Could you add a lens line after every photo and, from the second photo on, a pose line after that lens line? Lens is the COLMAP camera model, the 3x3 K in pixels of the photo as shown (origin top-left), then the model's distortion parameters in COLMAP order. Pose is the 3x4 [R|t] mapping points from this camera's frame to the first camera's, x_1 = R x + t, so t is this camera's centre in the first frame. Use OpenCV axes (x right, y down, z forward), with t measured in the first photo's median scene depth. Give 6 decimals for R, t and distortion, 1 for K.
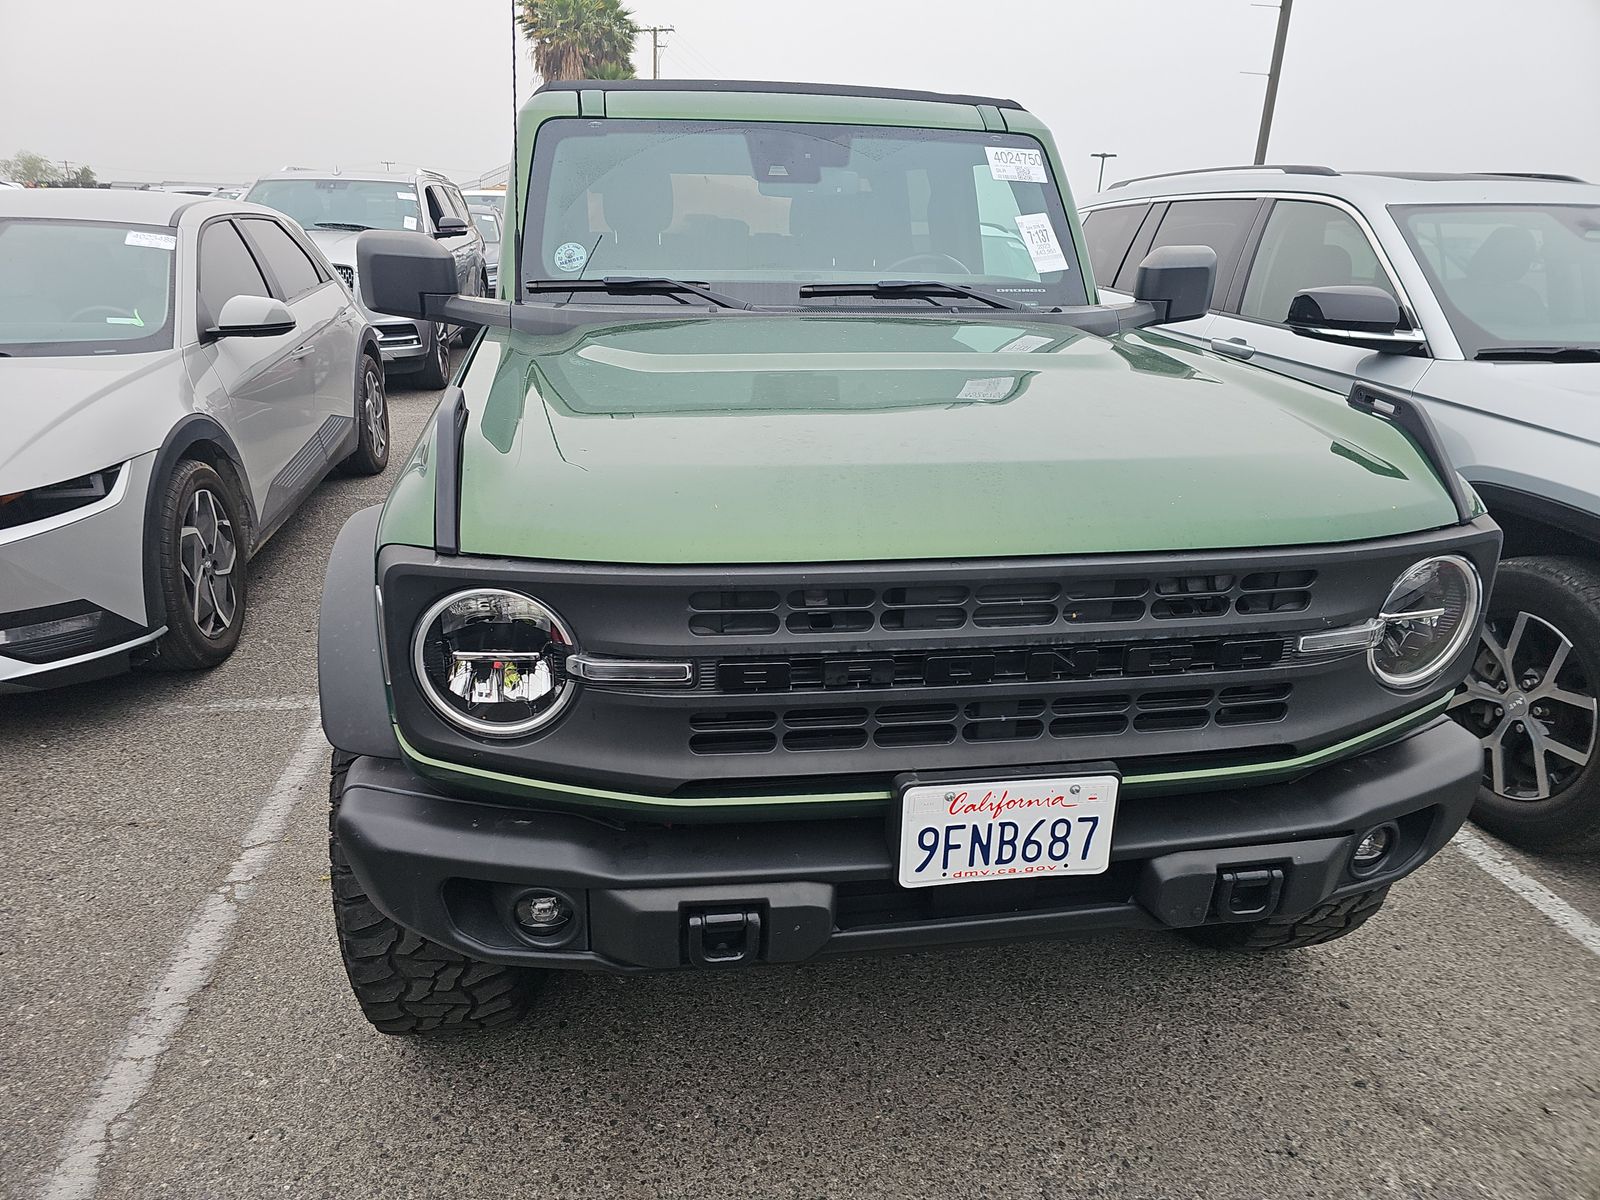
lens RADIAL K [[1040.2, 0, 800.0], [0, 1040.2, 600.0], [0, 0, 1]] dist [0.028994, -0.000872]
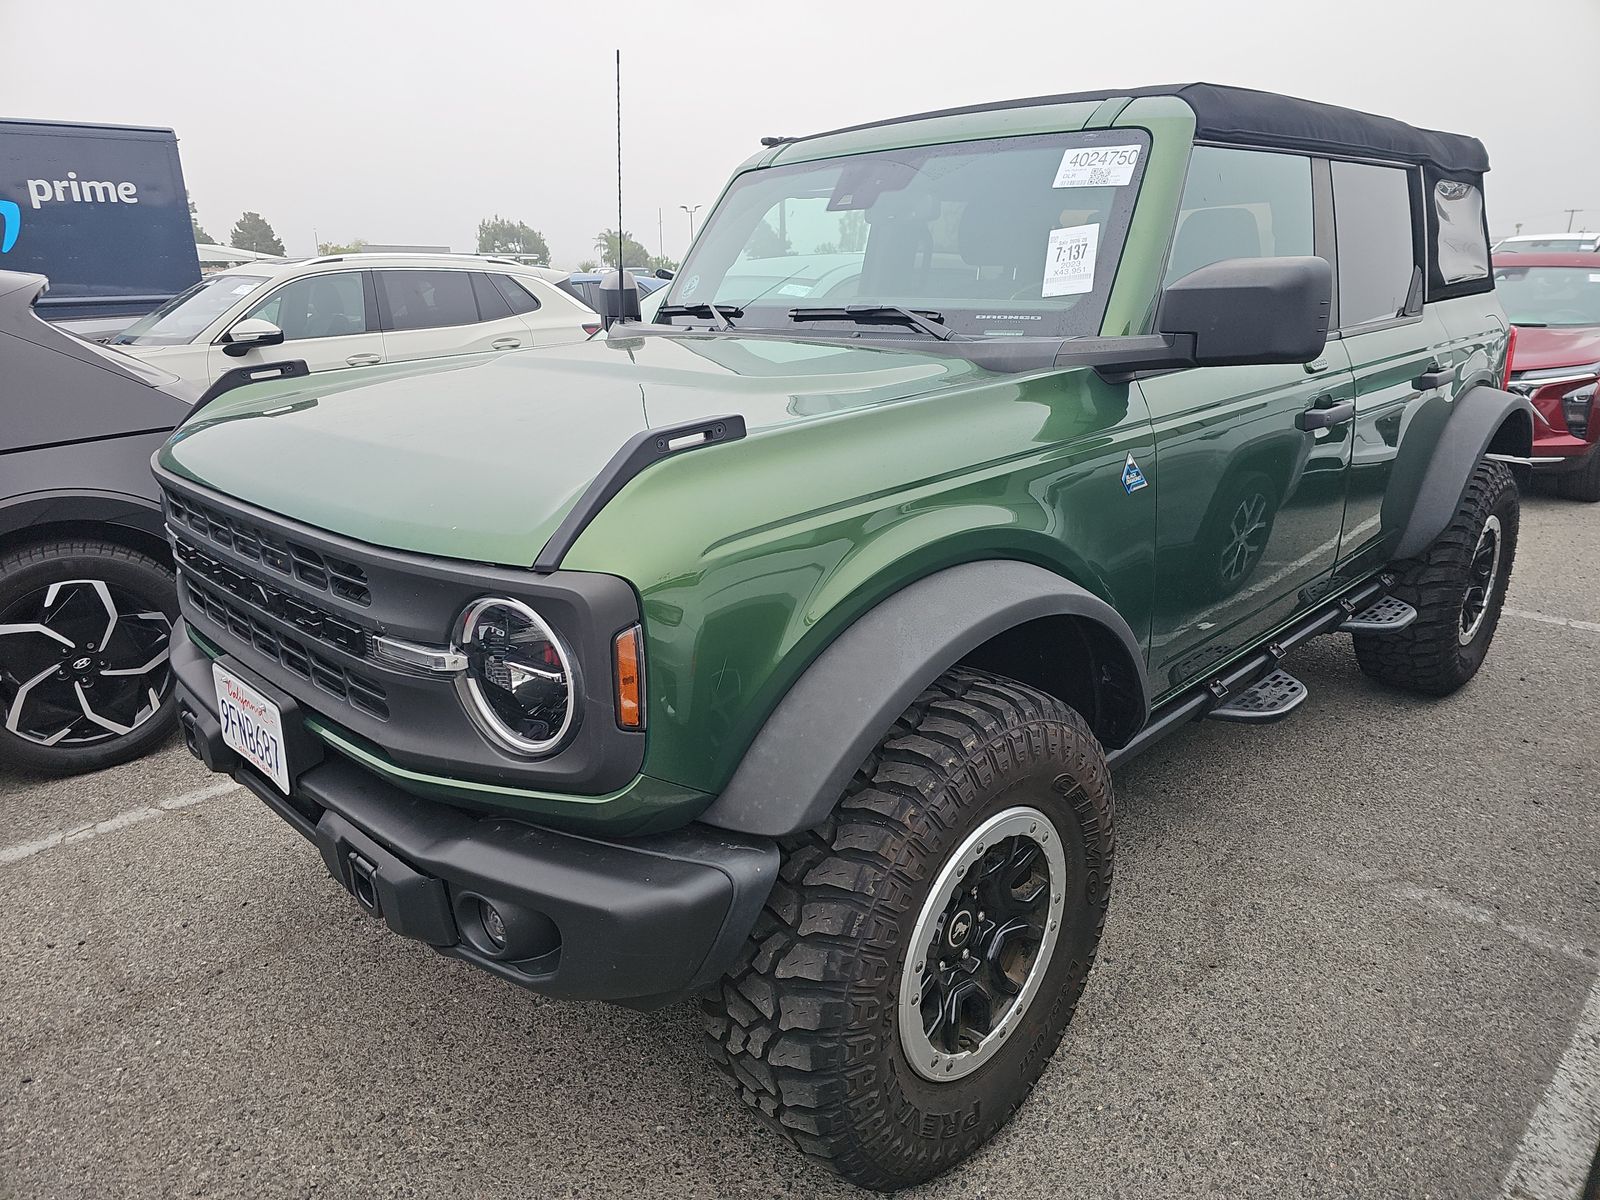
lens RADIAL K [[1077.4, 0, 807.2], [0, 1077.4, 594.2], [0, 0, 1]] dist [0.037966, -0.001659]
pose [[0.573729, 0.208986, -0.791934, 0.917748], [-0.251346, 0.965170, 0.072610, -0.111586], [0.779526, 0.157392, 0.606274, 0.408786]]
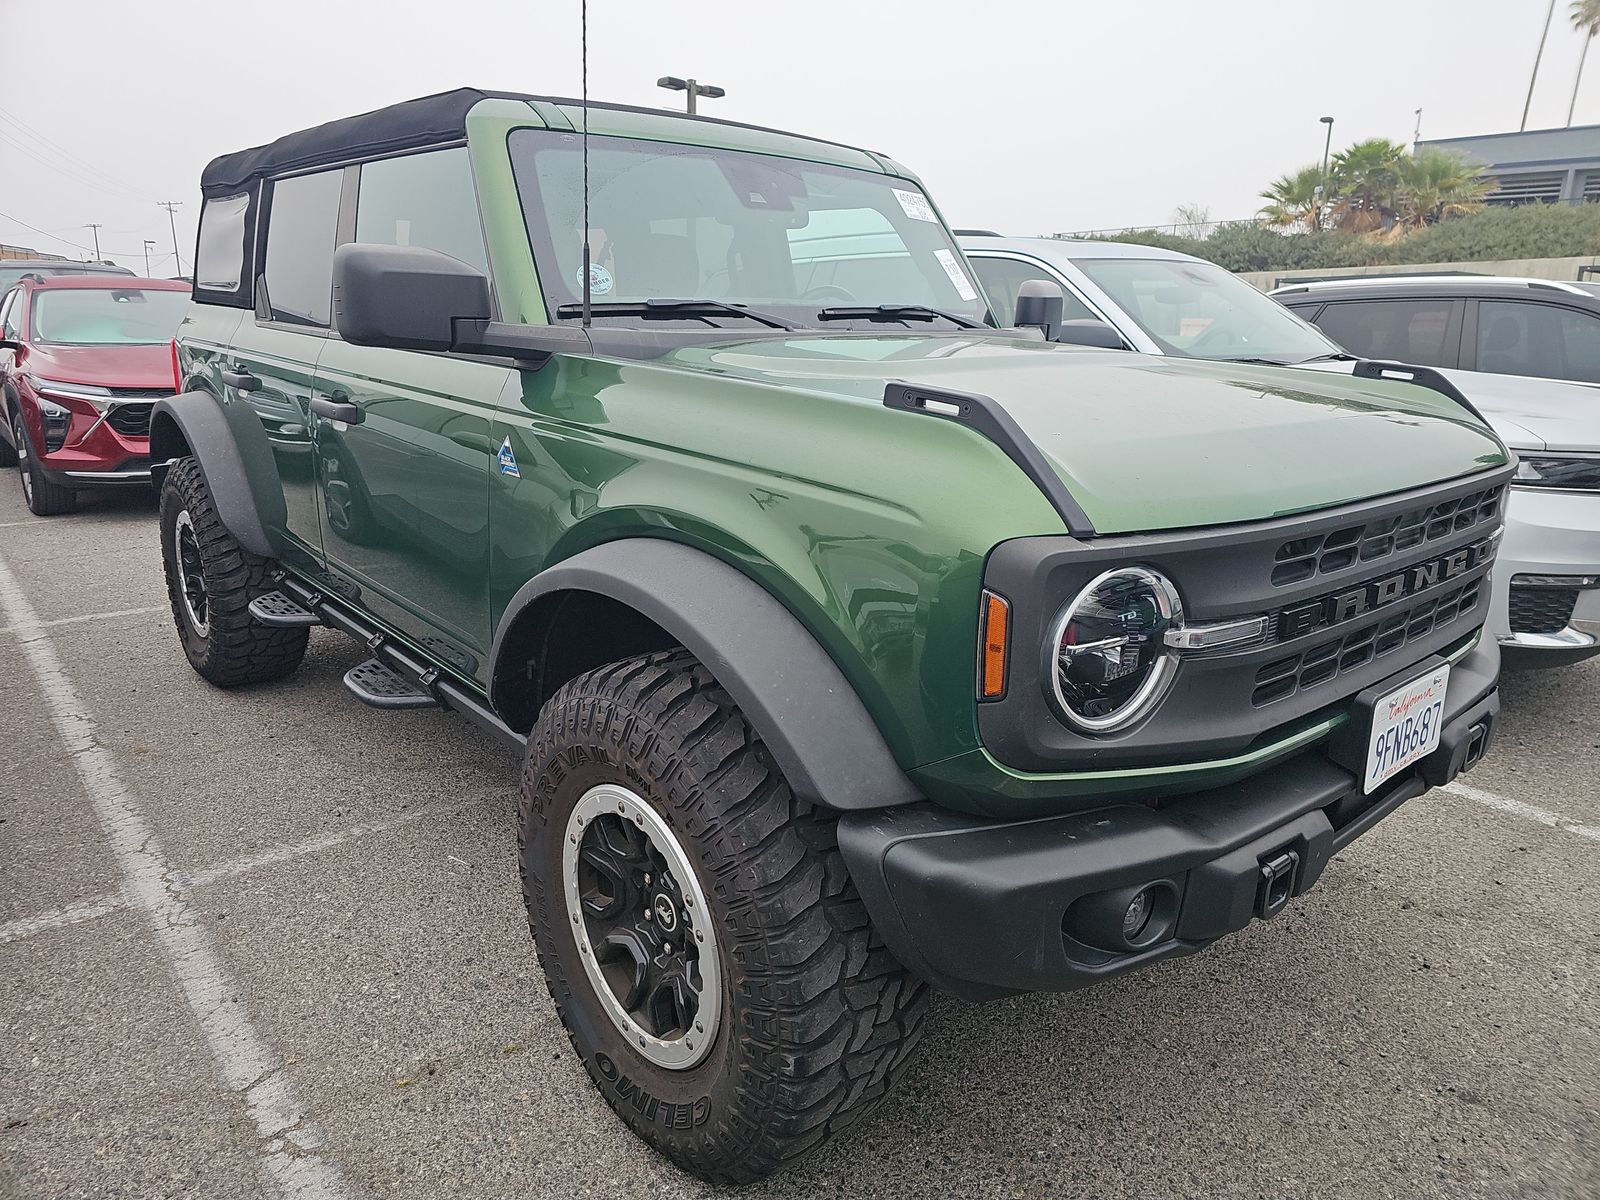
lens RADIAL K [[1040.2, 0, 800.0], [0, 1040.2, 600.0], [0, 0, 1]] dist [0.028994, -0.000872]
pose [[0.853131, -0.143202, 0.501658, -0.564706], [0.178366, 0.983706, -0.022527, -0.007708], [-0.490258, 0.108697, 0.864773, 0.177007]]
